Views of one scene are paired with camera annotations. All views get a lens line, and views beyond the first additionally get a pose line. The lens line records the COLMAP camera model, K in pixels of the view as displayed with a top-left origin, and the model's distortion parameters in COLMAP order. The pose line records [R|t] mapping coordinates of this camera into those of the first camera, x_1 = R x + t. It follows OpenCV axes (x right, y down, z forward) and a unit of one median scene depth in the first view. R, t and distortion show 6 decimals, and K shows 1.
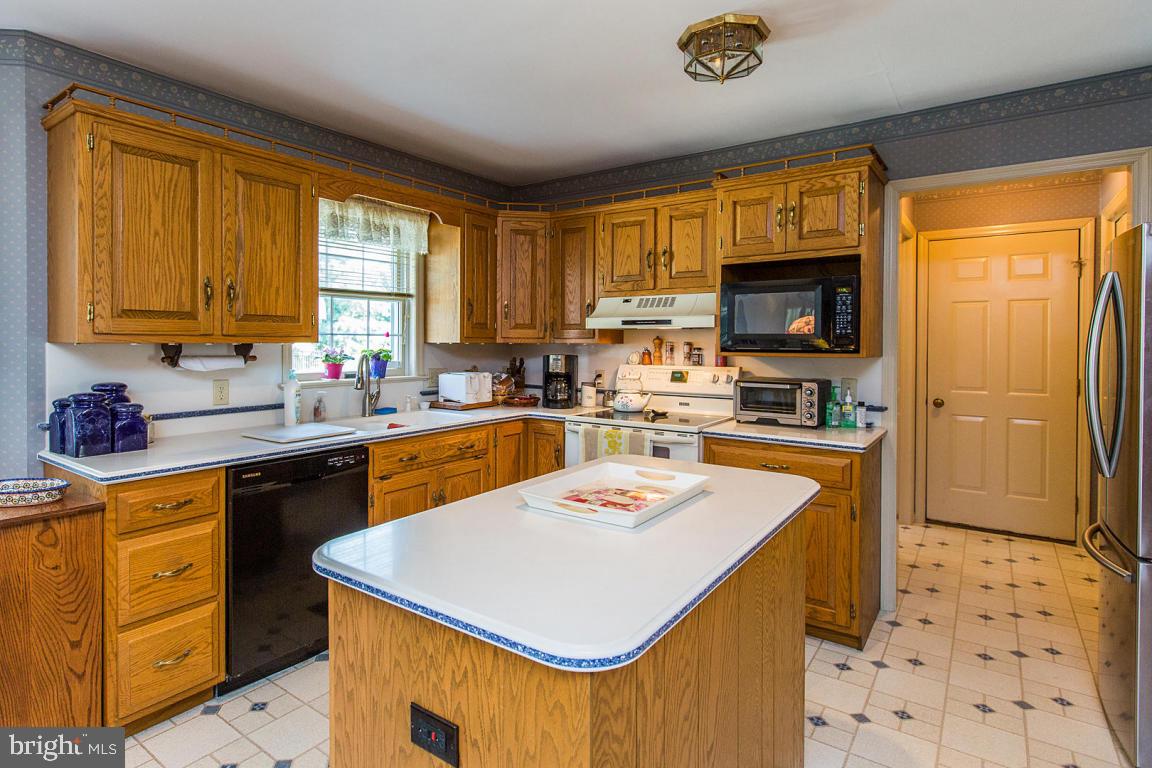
lens RADIAL K [[607.4, 0, 524.7], [0, 607.4, 345.1], [0, 0, 1]] dist [-0.003374, 0.000656]
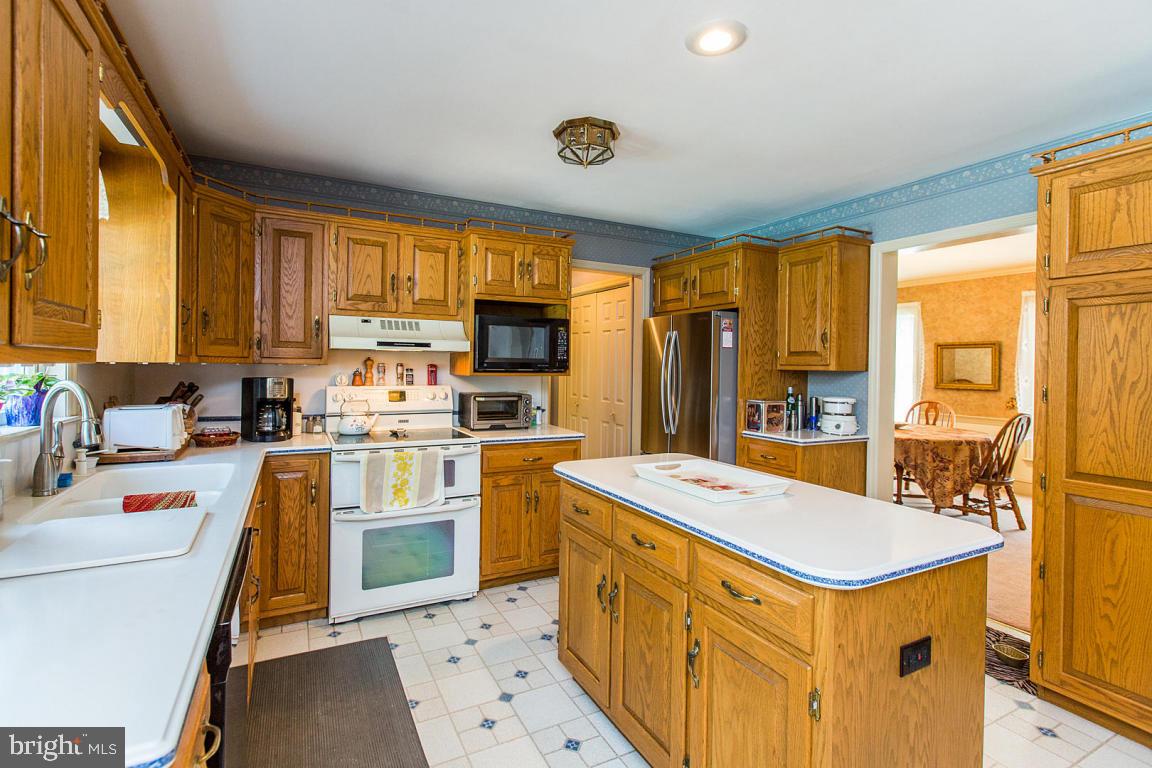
lens RADIAL K [[526.4, 0, 555.2], [0, 526.4, 367.6], [0, 0, 1]] dist [0.001391, 0.000323]
pose [[0.439557, -0.001042, 0.898214, -0.497044], [-0.005678, 0.999976, 0.003939, -0.003177], [-0.898197, -0.006832, 0.439540, 0.382733]]
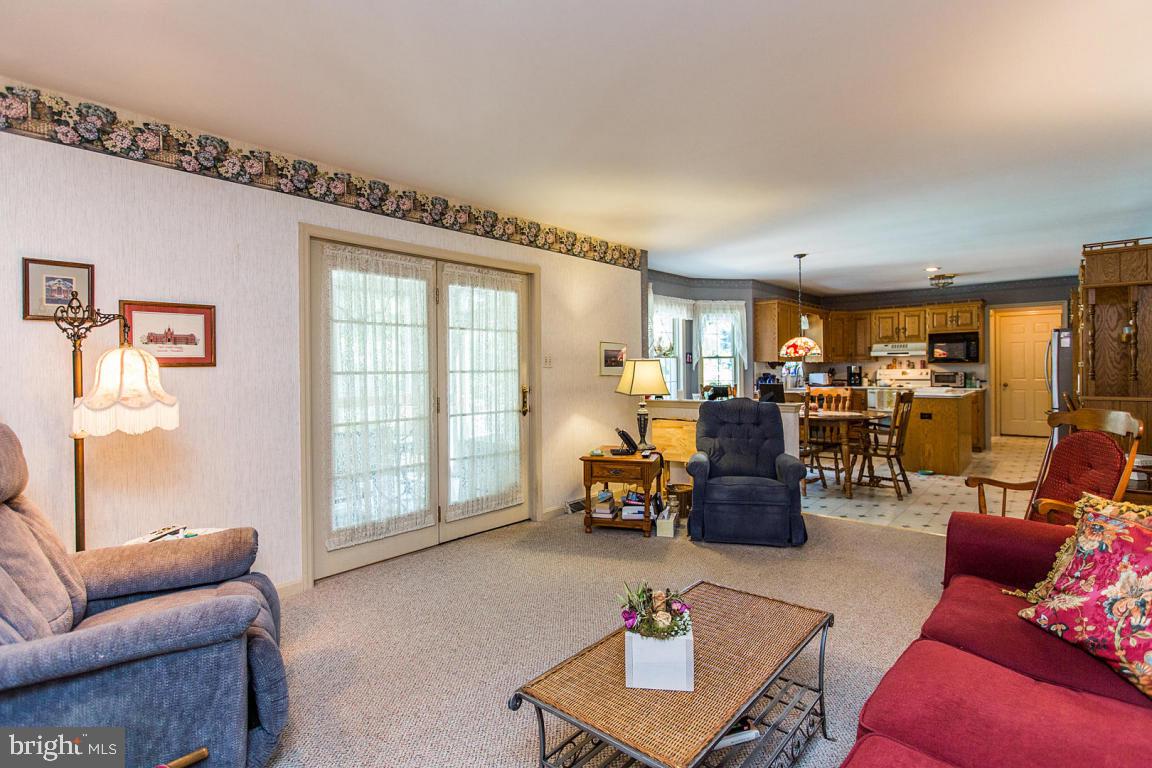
lens RADIAL K [[566.1, 0, 584.5], [0, 566.1, 371.5], [0, 0, 1]] dist [-0.002062, -0.000110]
pose [[0.998725, -0.013834, -0.048543, -1.151651], [0.013768, 0.999904, -0.001704, 0.031809], [0.048562, 0.001033, 0.998820, -1.736694]]
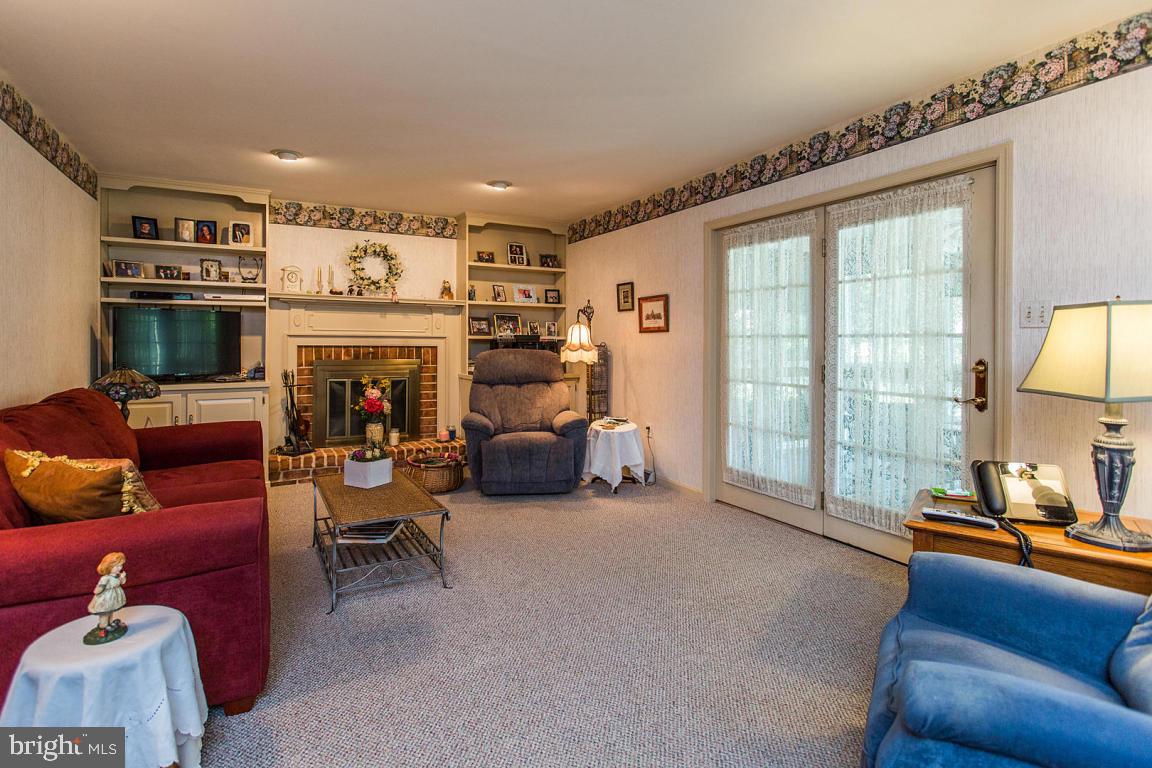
lens RADIAL K [[565.2, 0, 547.3], [0, 565.2, 344.4], [0, 0, 1]] dist [0.001358, 0.000745]
pose [[-0.426181, -0.001567, -0.904637, -0.371676], [-0.010940, 0.999934, 0.003422, 0.044366], [0.904572, 0.011355, -0.426170, -0.571452]]
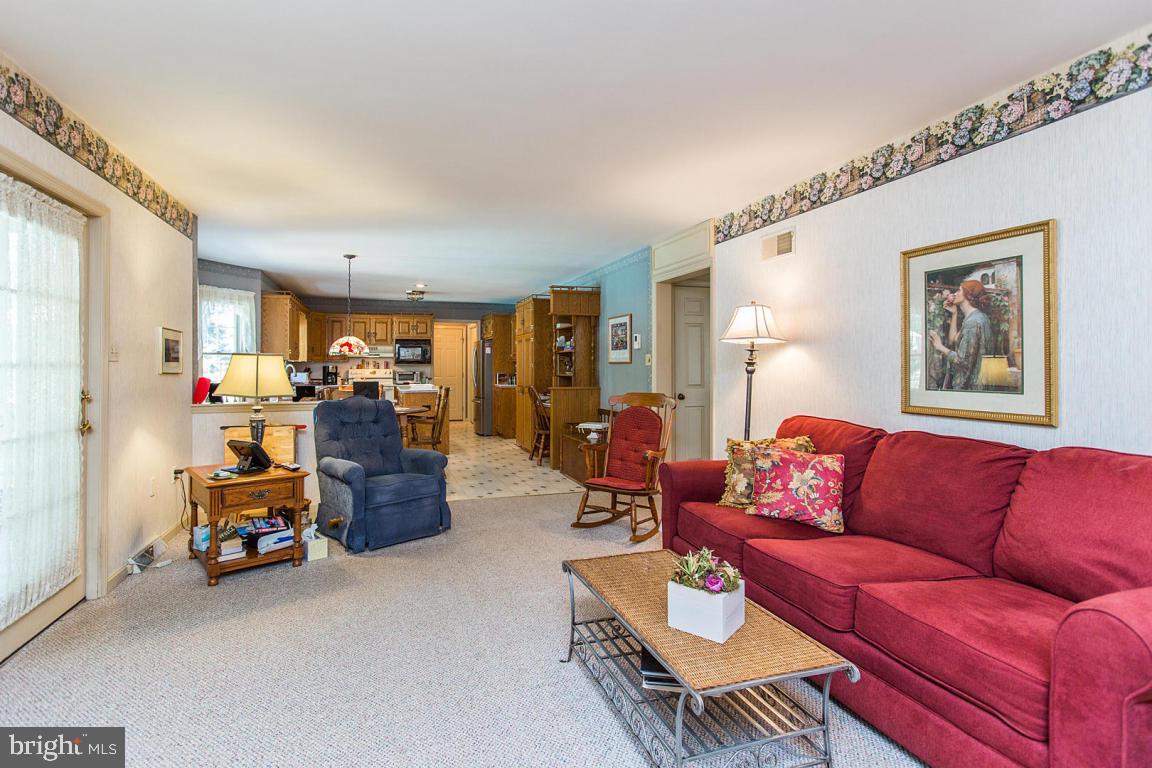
lens RADIAL K [[550.8, 0, 540.4], [0, 550.8, 362.3], [0, 0, 1]] dist [0.000960, 0.000047]
pose [[0.586661, 0.002256, 0.809829, -1.645721], [0.008120, 0.999929, -0.008668, 0.033872], [-0.809792, 0.011661, 0.586602, -1.440615]]
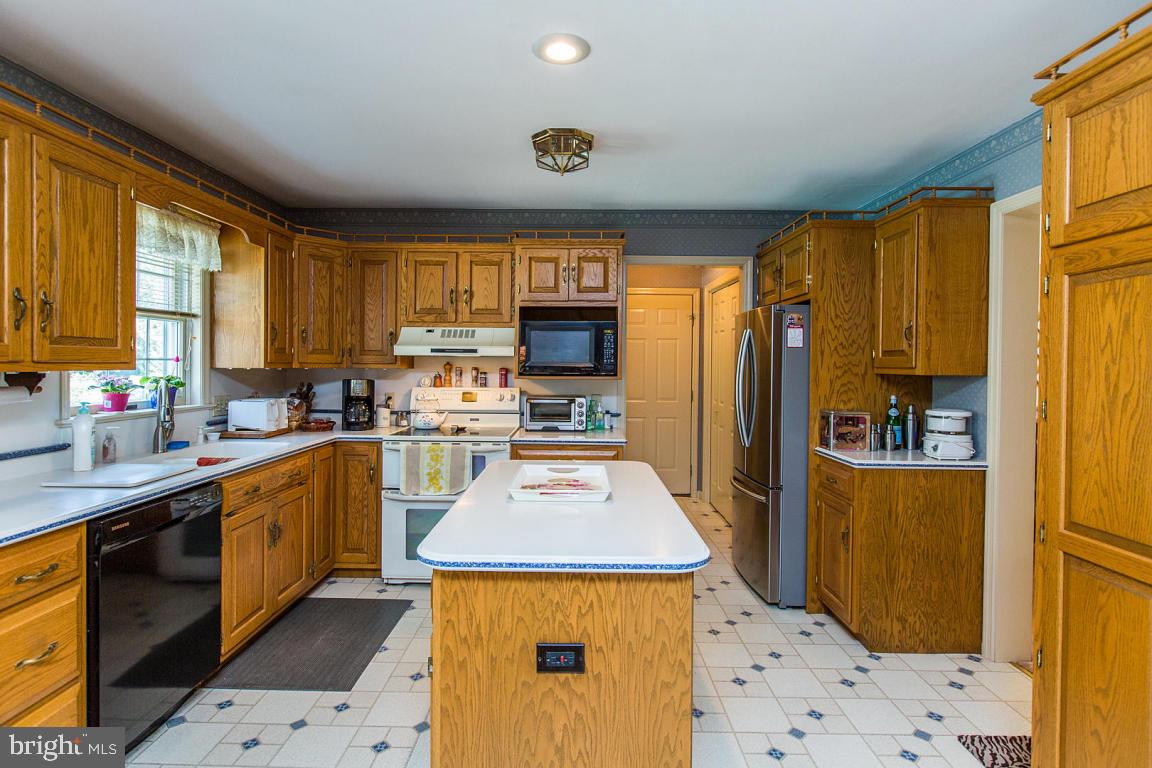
lens RADIAL K [[581.8, 0, 567.9], [0, 581.8, 369.4], [0, 0, 1]] dist [-0.001477, -0.000589]
pose [[0.802939, -0.002359, 0.596056, -0.293080], [-0.001499, 0.999981, 0.005976, -0.008876], [-0.596059, -0.005692, 0.802921, -0.024068]]
